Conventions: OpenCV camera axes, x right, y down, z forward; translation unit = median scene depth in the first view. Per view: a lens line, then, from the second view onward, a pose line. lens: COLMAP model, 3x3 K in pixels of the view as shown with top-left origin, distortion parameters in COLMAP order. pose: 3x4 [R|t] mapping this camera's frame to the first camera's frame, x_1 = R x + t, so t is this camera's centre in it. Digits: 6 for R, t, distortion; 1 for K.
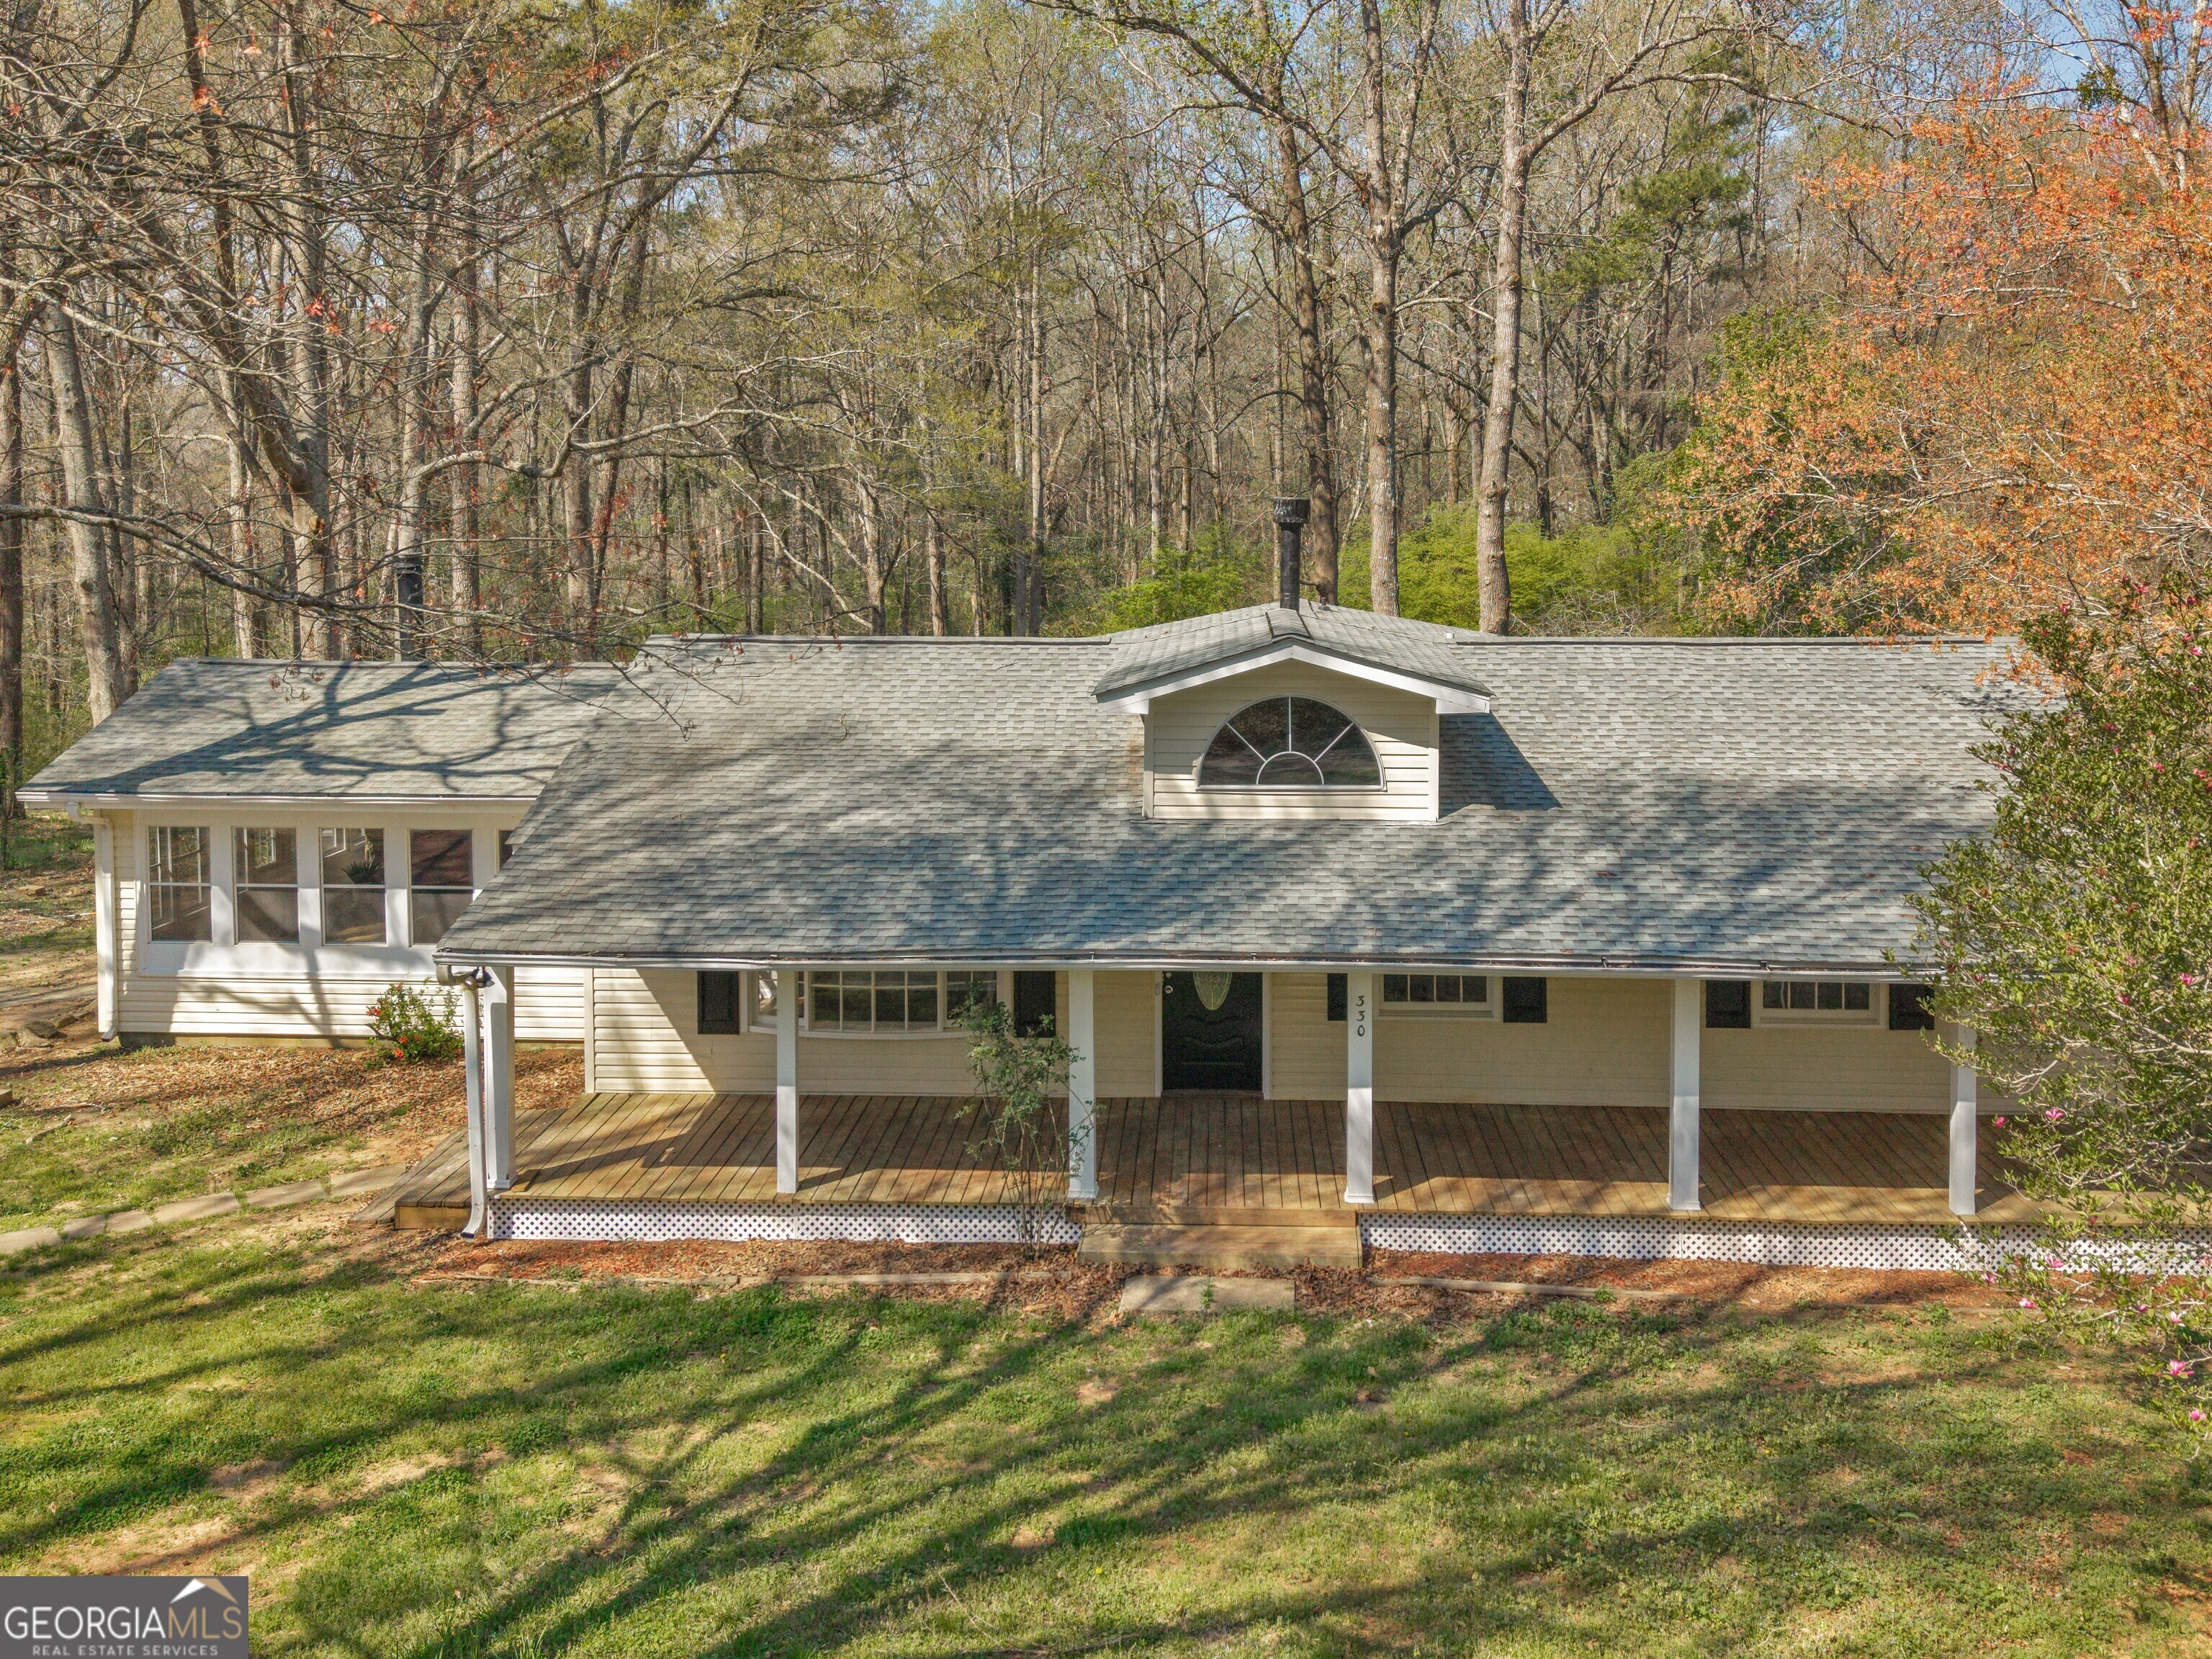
lens RADIAL K [[1949.4, 0, 1106.0], [0, 1949.4, 829.5], [0, 0, 1]] dist [0.006799, -0.010134]
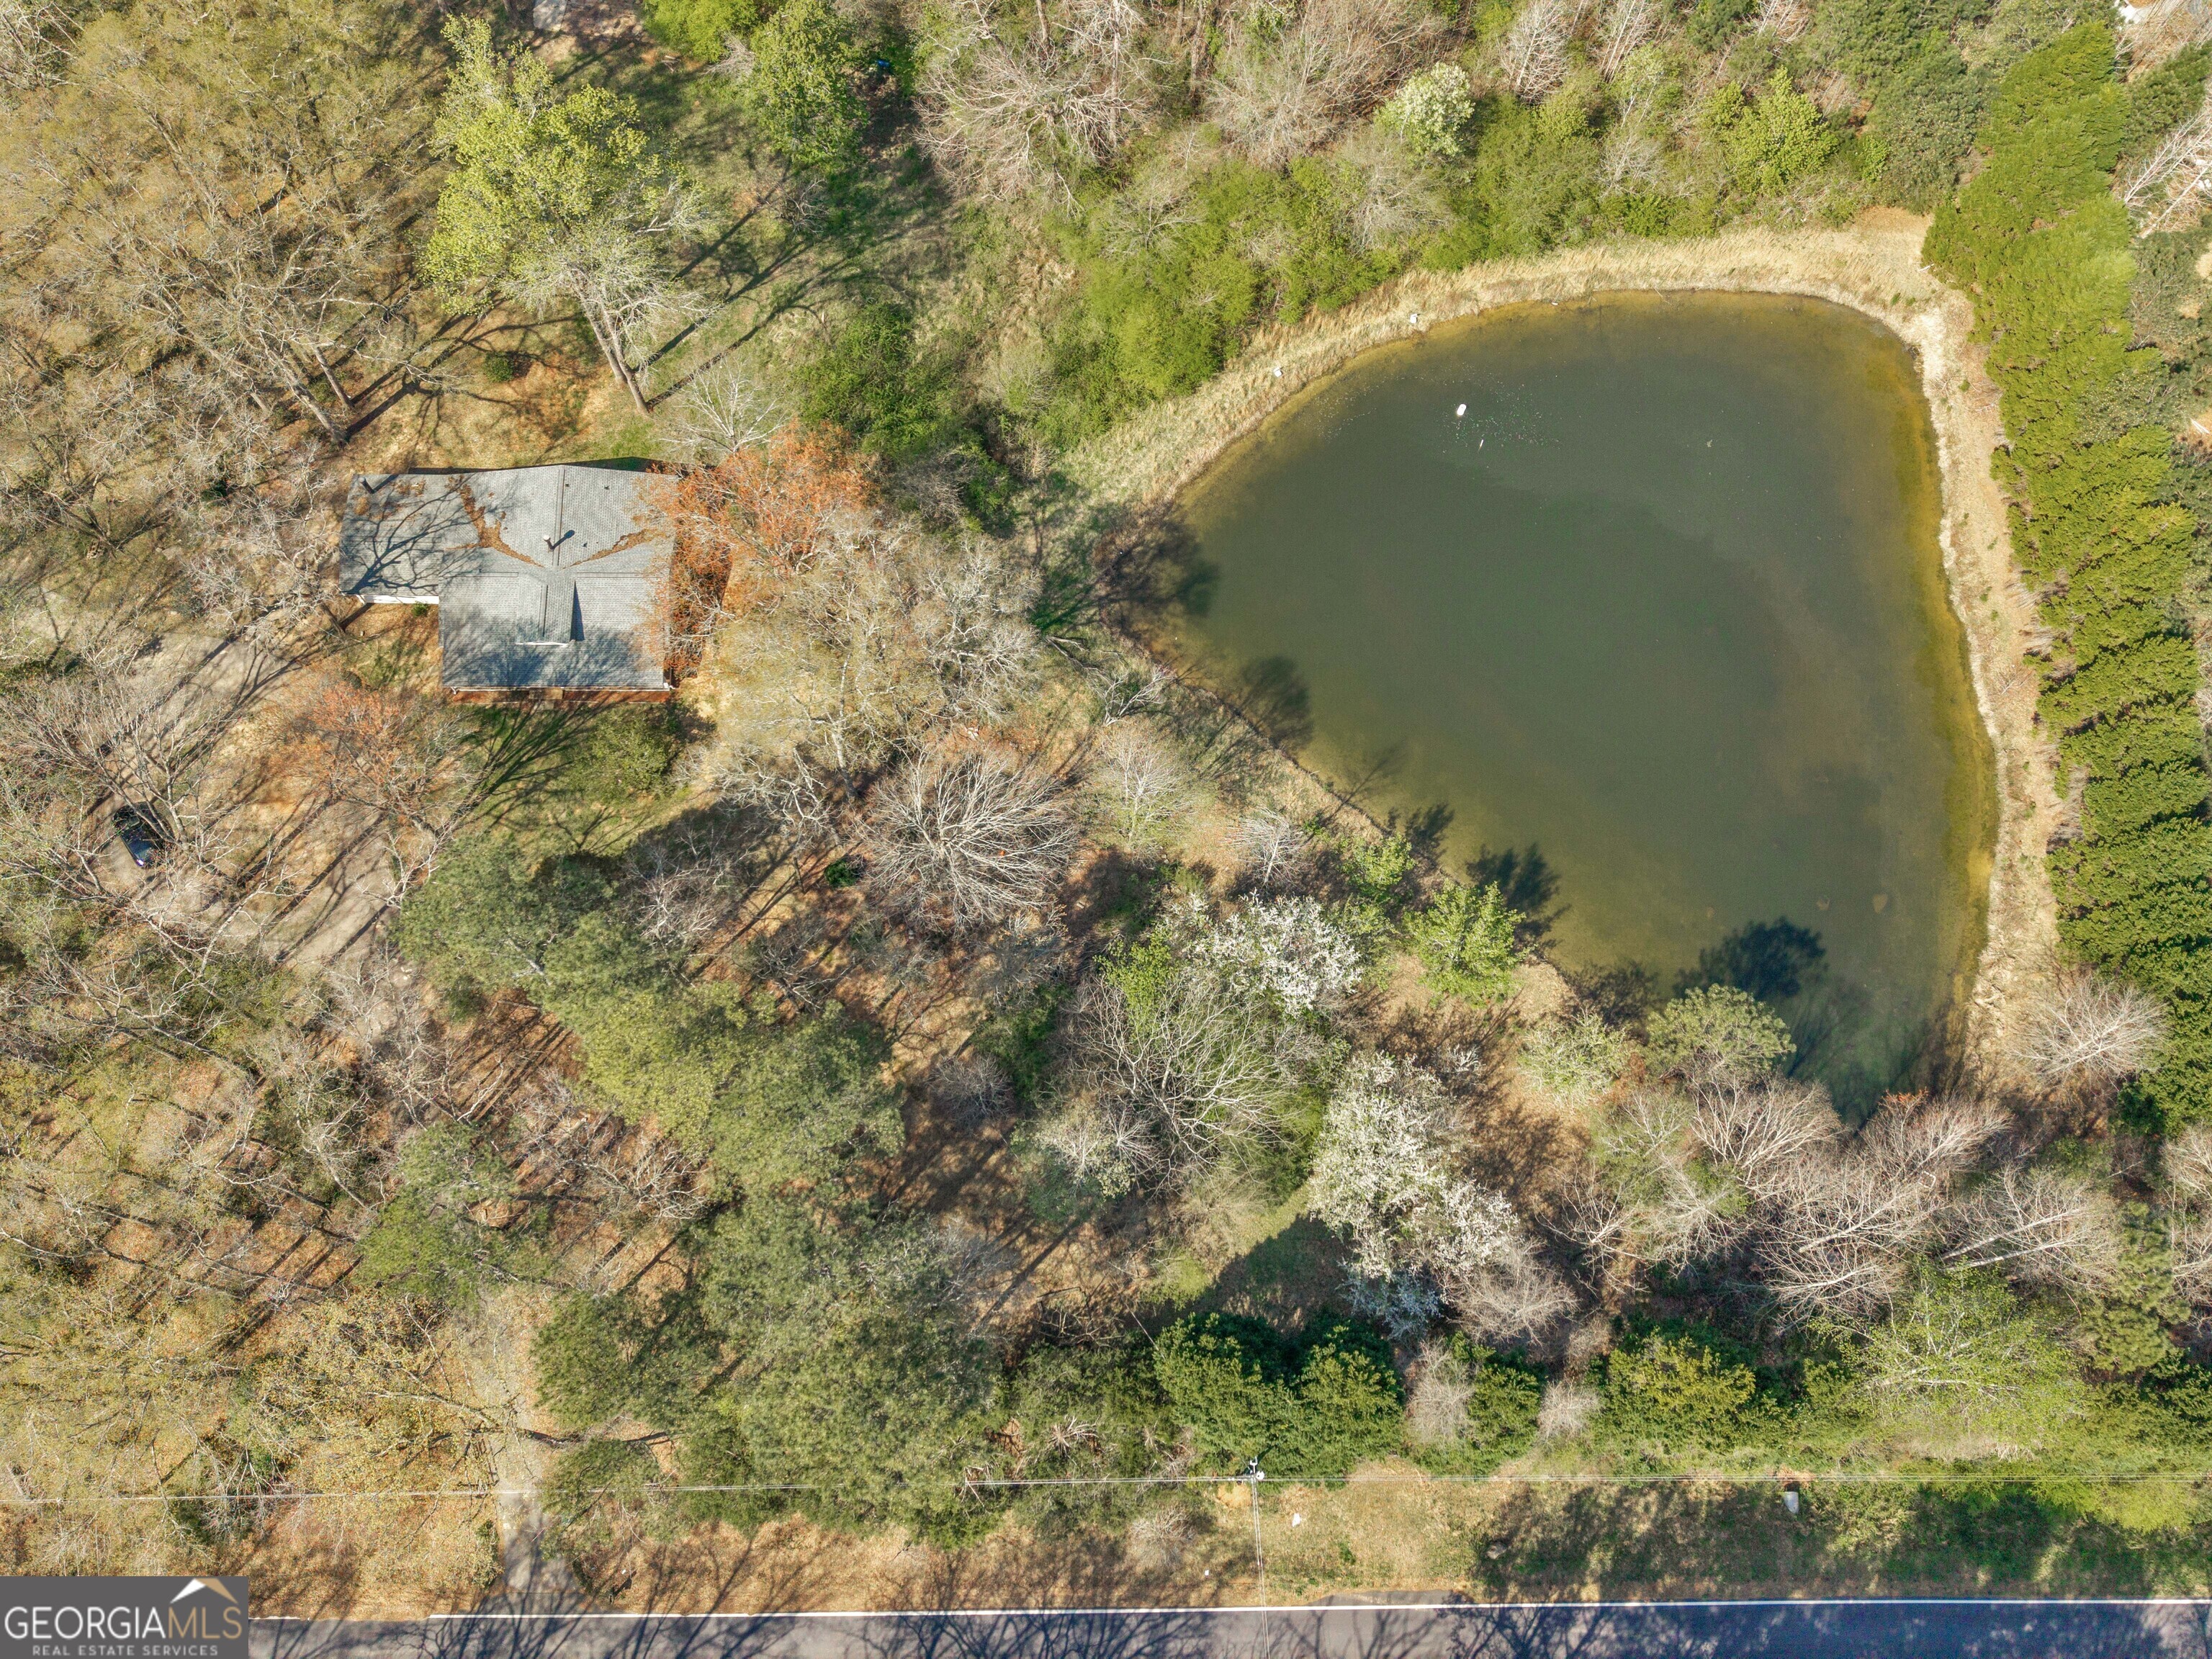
lens RADIAL K [[1949.4, 0, 1106.0], [0, 1949.4, 829.5], [0, 0, 1]] dist [0.006799, -0.010134]
pose [[0.997678, -0.062083, 0.027992, 1.612509], [0.003293, 0.454530, 0.890726, -5.145368], [-0.068022, -0.888565, 0.453679, -2.569832]]
